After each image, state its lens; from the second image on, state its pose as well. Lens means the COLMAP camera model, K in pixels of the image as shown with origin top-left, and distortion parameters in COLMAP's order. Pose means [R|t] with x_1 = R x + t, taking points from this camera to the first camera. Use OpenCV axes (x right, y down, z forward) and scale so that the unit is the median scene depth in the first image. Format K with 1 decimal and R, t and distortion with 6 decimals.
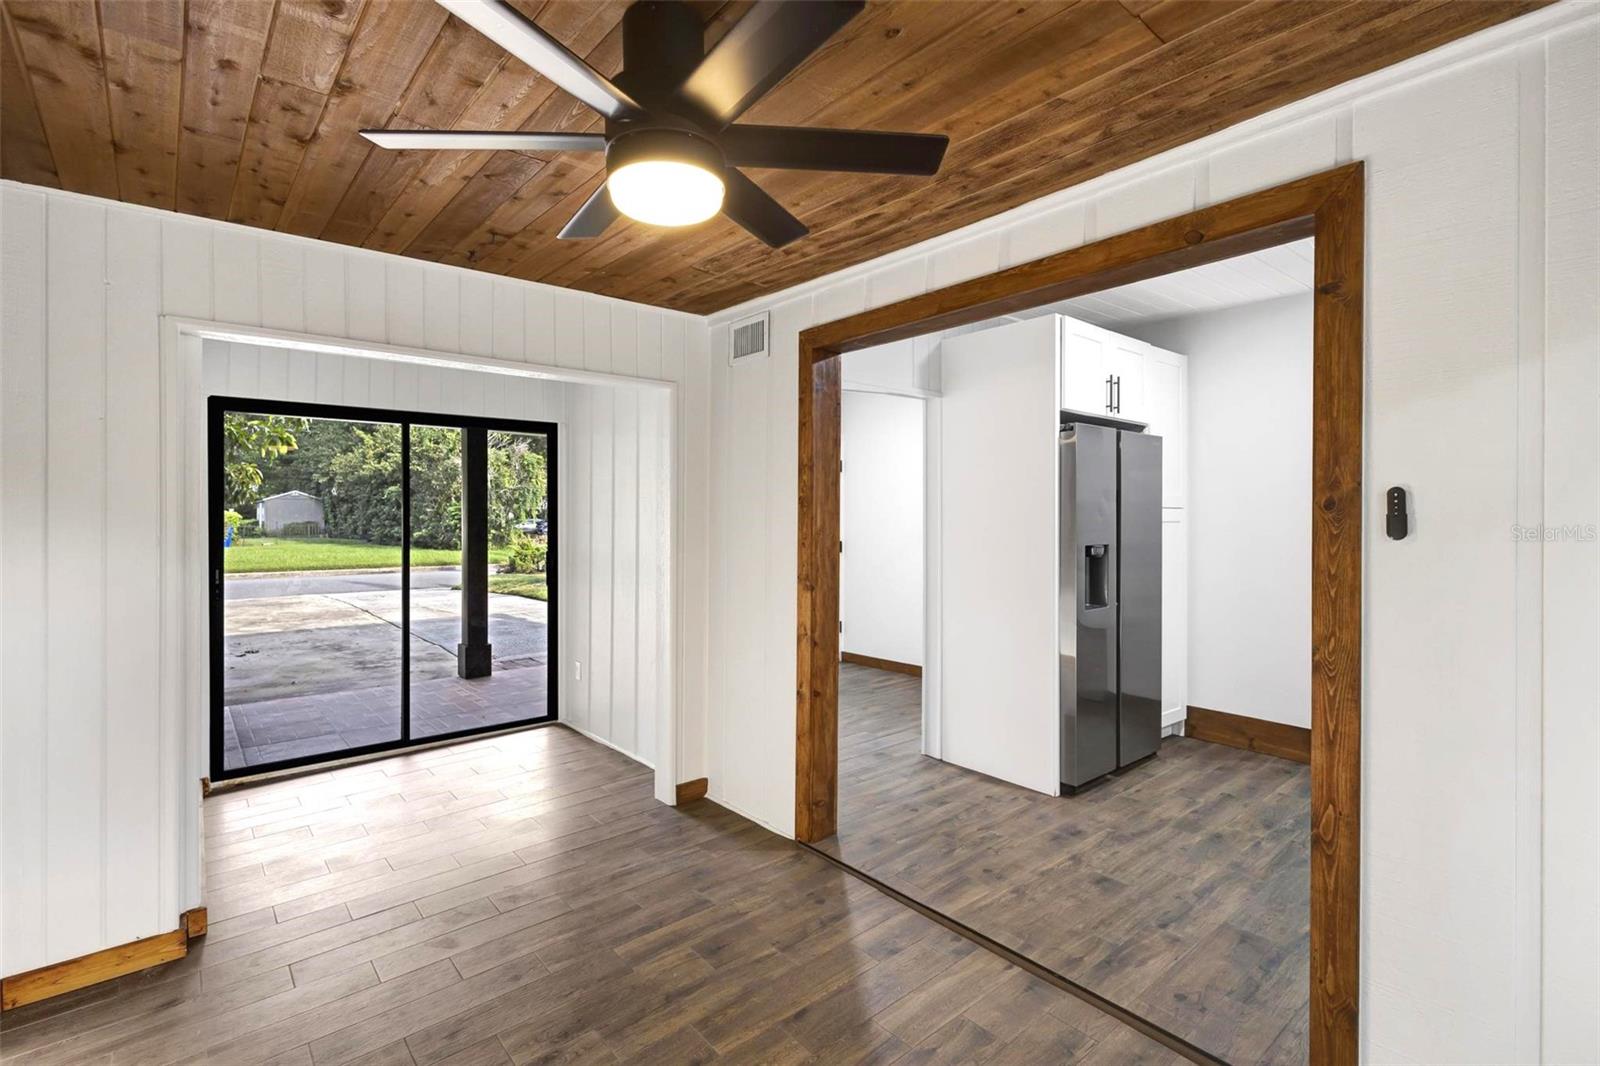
lens RADIAL K [[739.4, 0, 802.9], [0, 739.4, 529.3], [0, 0, 1]] dist [0.013065, -0.003987]
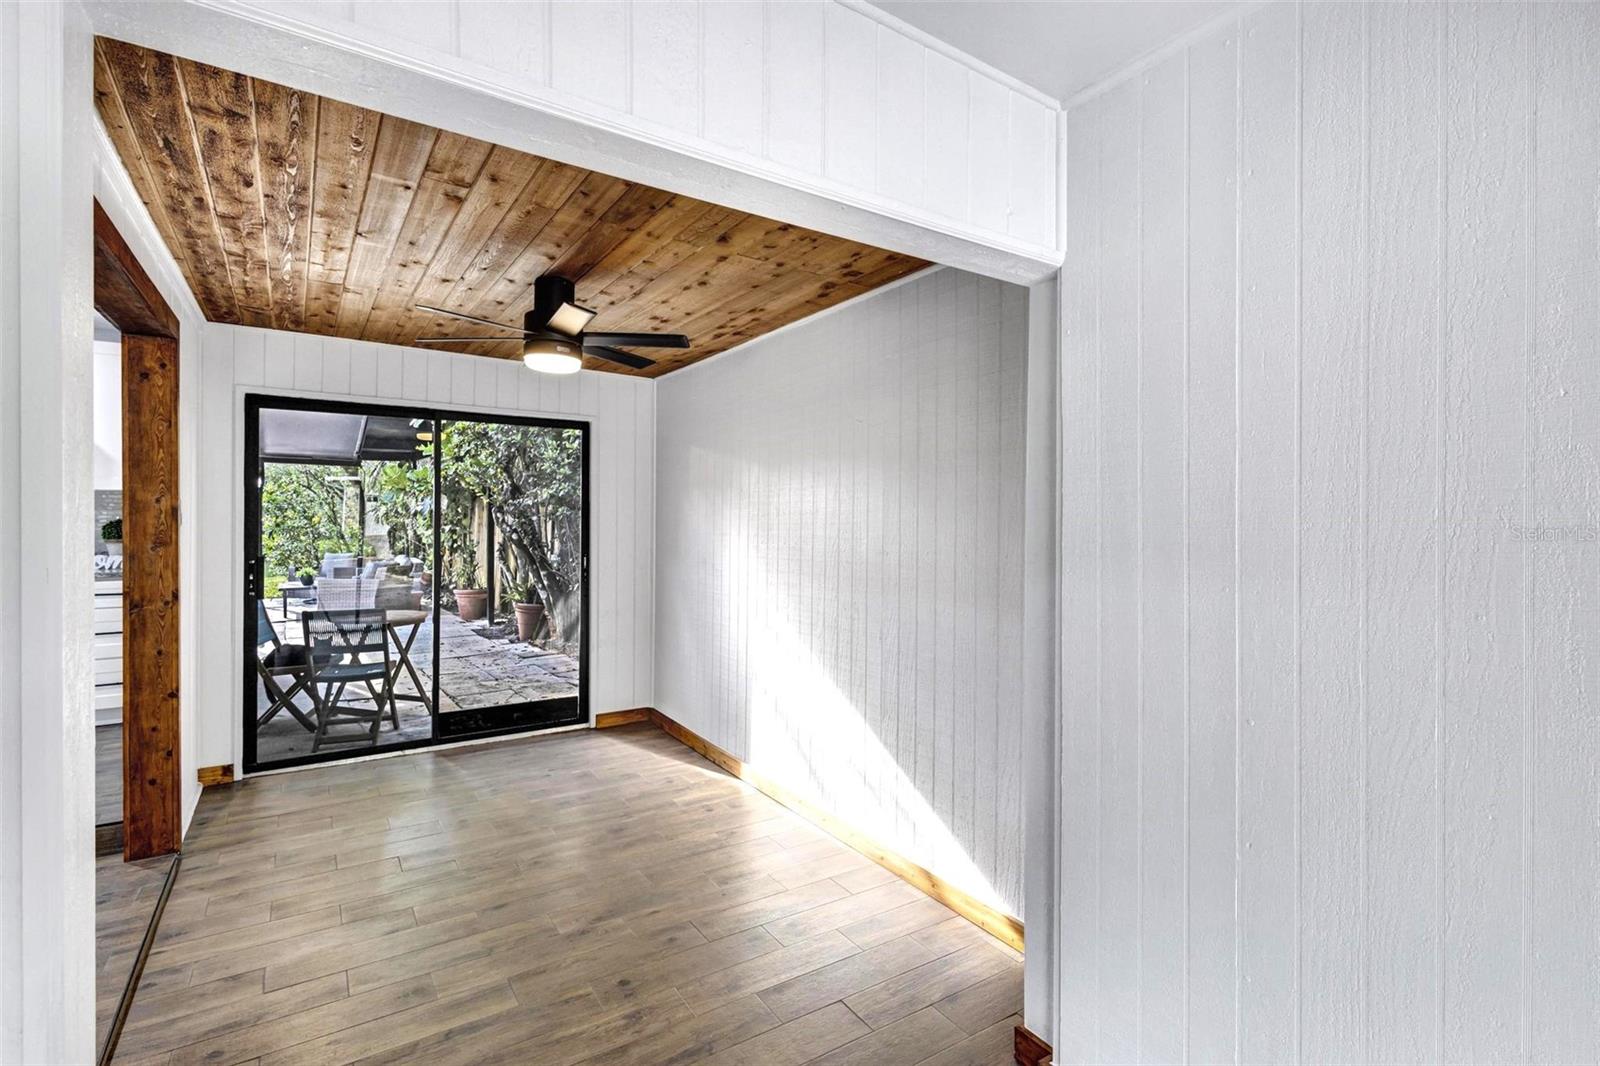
lens RADIAL K [[739.4, 0, 806.3], [0, 739.4, 517.2], [0, 0, 1]] dist [0.013065, -0.003987]
pose [[-0.994045, -0.008444, 0.108640, -0.697335], [-0.006779, 0.999854, 0.015683, -0.032221], [-0.108756, 0.014853, -0.993957, 1.861606]]
